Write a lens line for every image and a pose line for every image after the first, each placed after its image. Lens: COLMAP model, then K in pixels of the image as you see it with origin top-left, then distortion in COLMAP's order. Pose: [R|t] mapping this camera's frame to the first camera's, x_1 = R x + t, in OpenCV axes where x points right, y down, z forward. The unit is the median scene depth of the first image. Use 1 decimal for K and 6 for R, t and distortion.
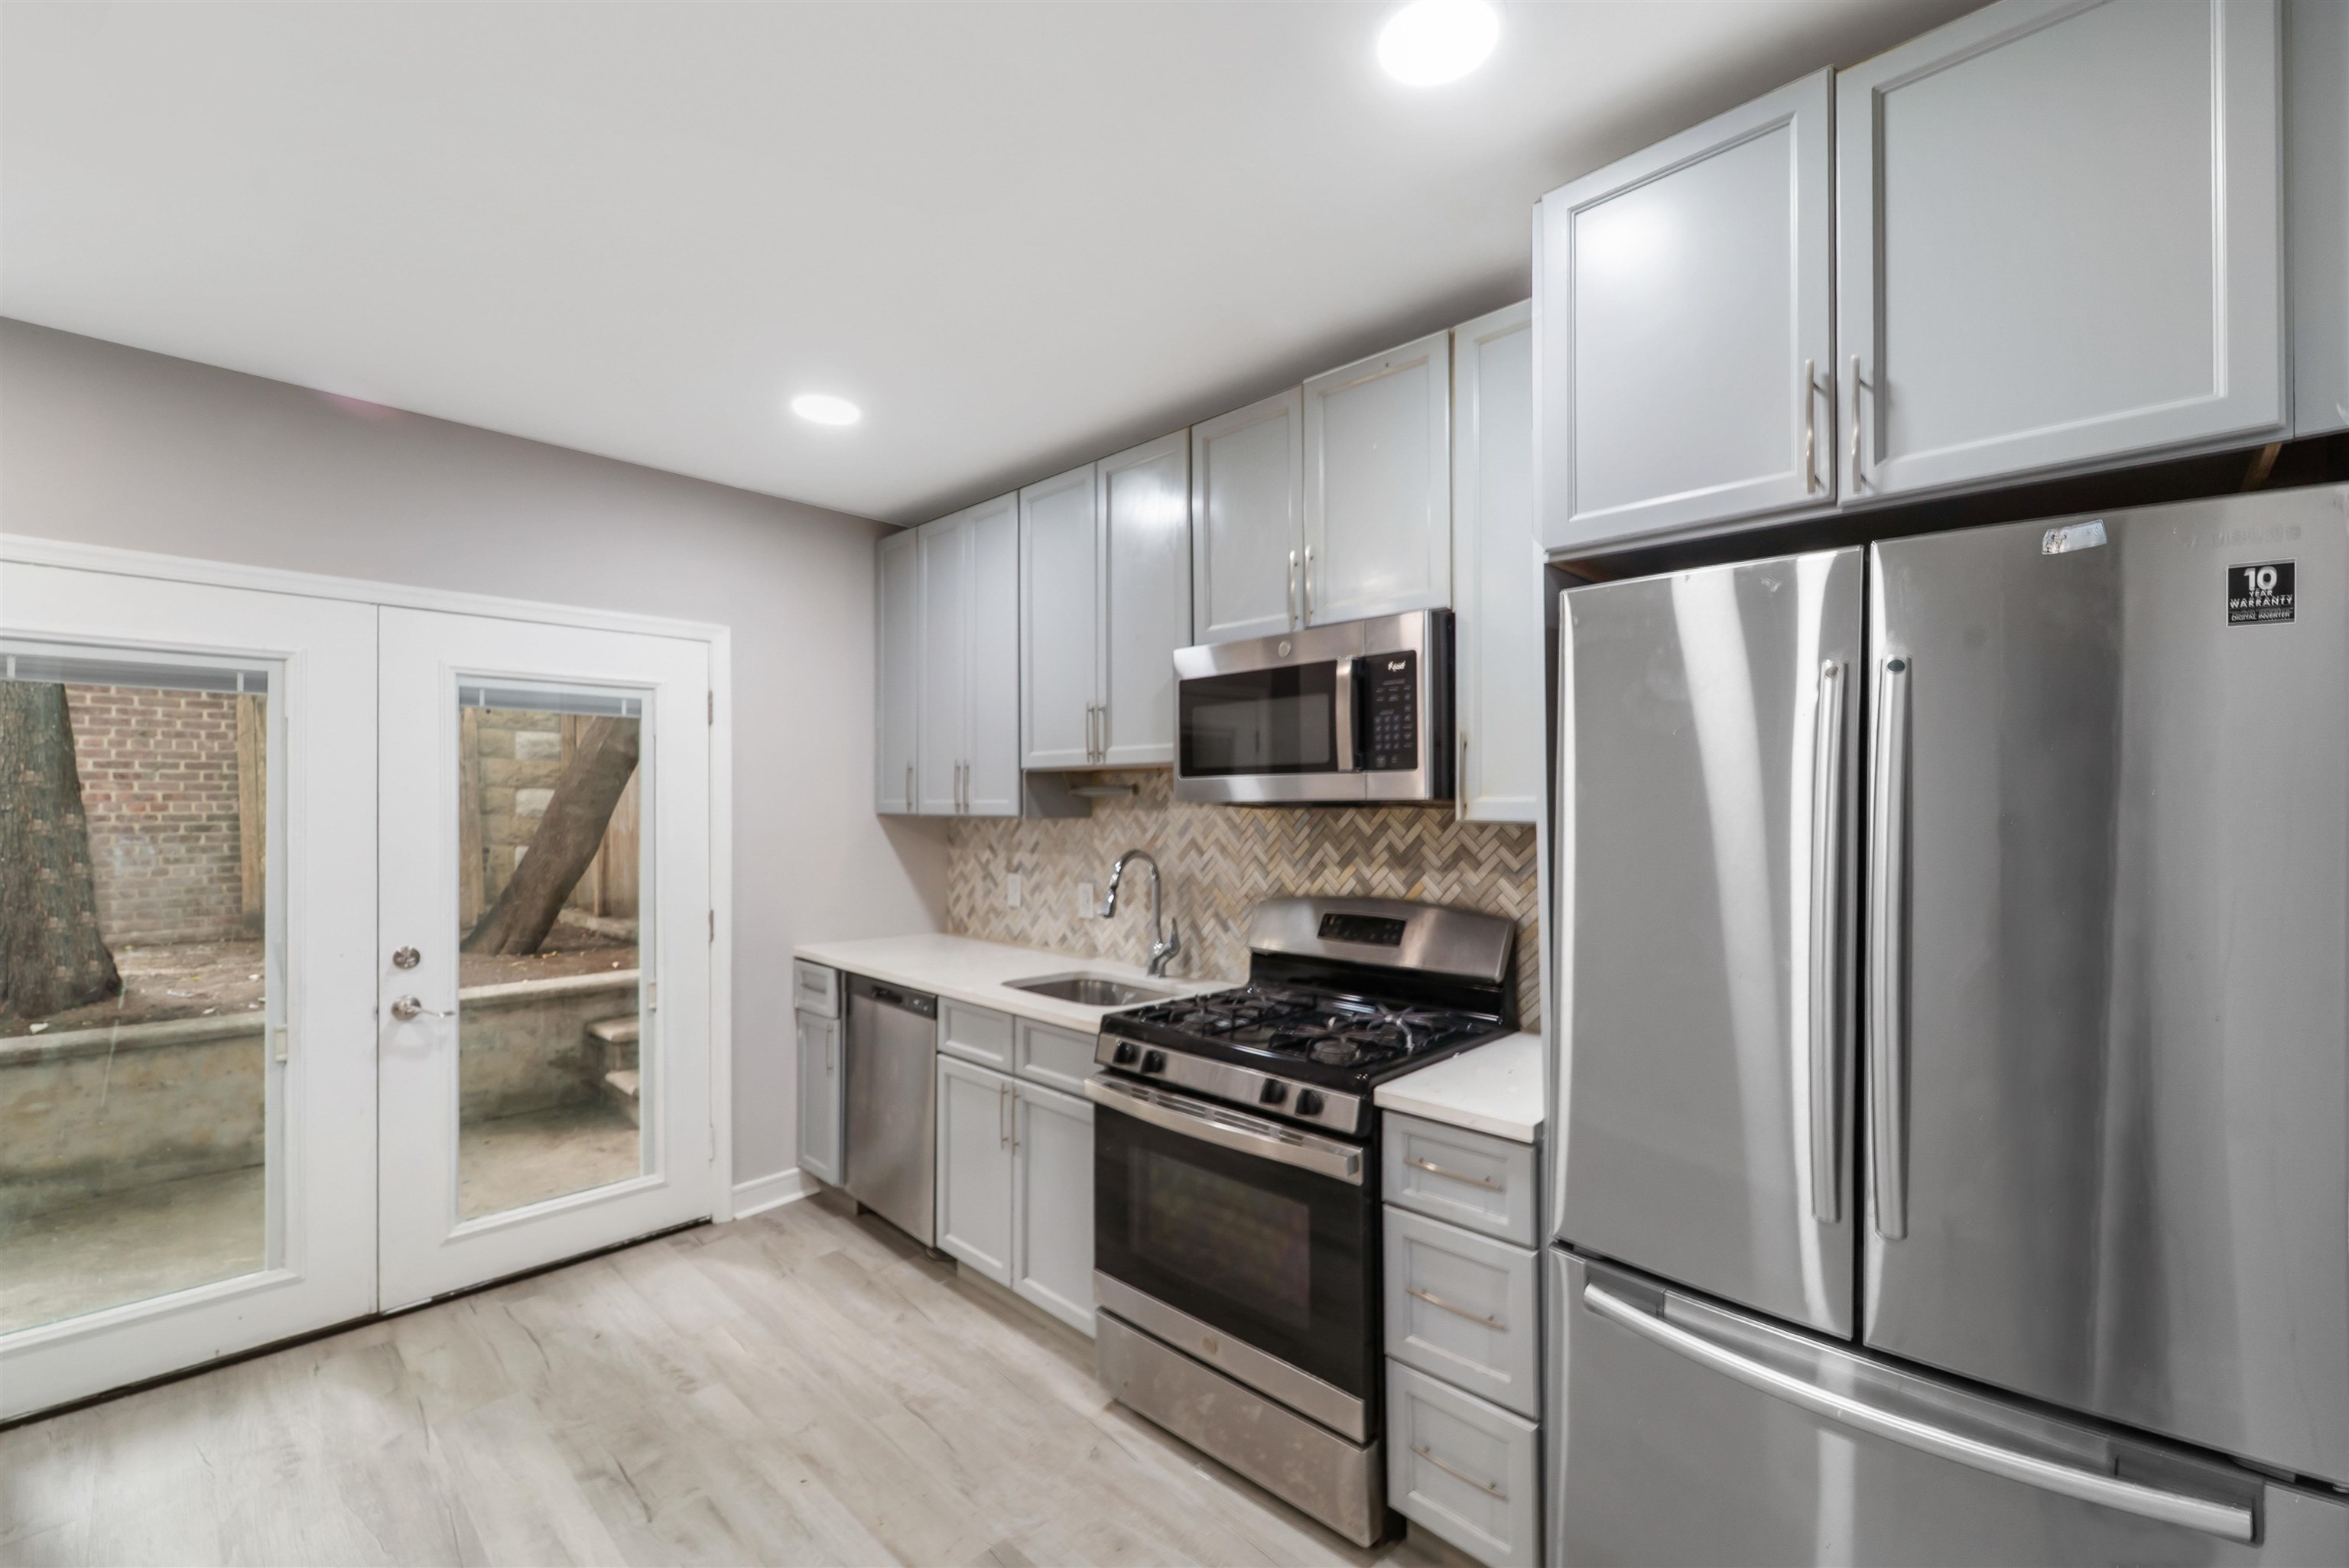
lens RADIAL K [[961.6, 0, 1169.2], [0, 961.6, 800.3], [0, 0, 1]] dist [0.001057, 0.000120]
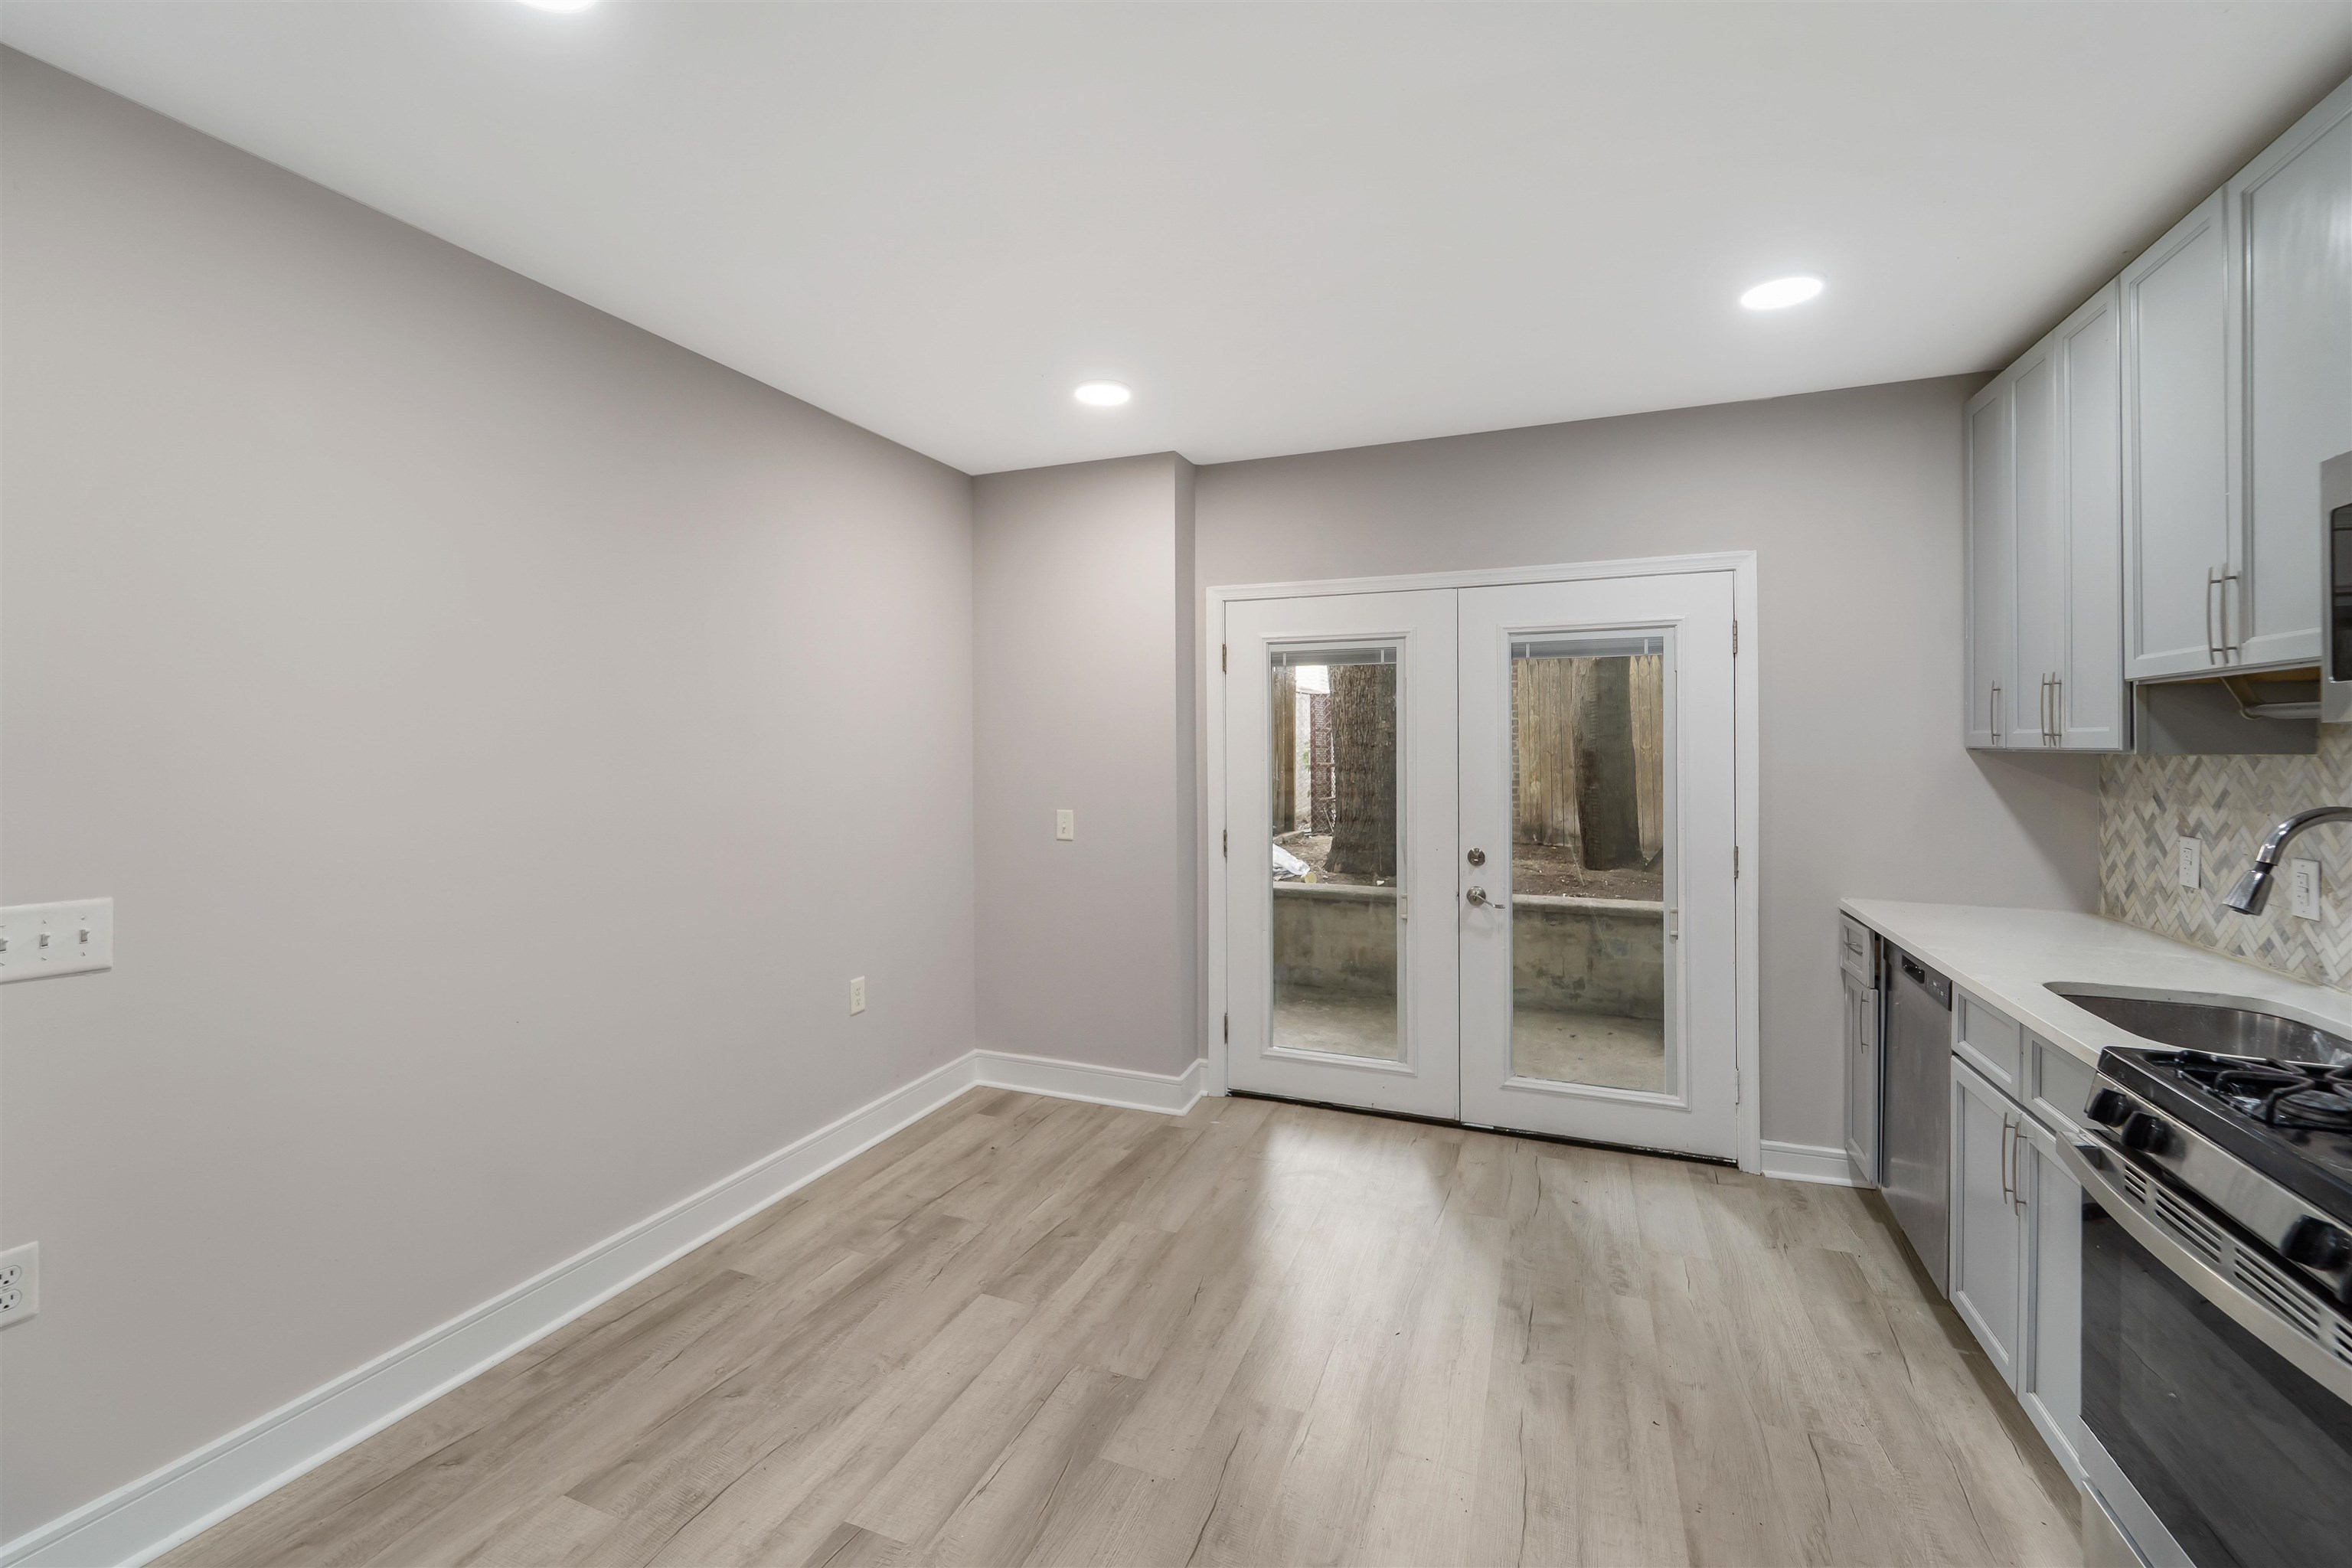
lens RADIAL K [[962.5, 0, 1174.4], [0, 962.5, 749.3], [0, 0, 1]] dist [-0.001032, -0.000509]
pose [[0.382039, 0.002431, -0.924143, 0.225597], [0.007164, 0.999959, 0.005592, 0.007346], [0.924119, -0.008757, 0.382006, 0.118372]]
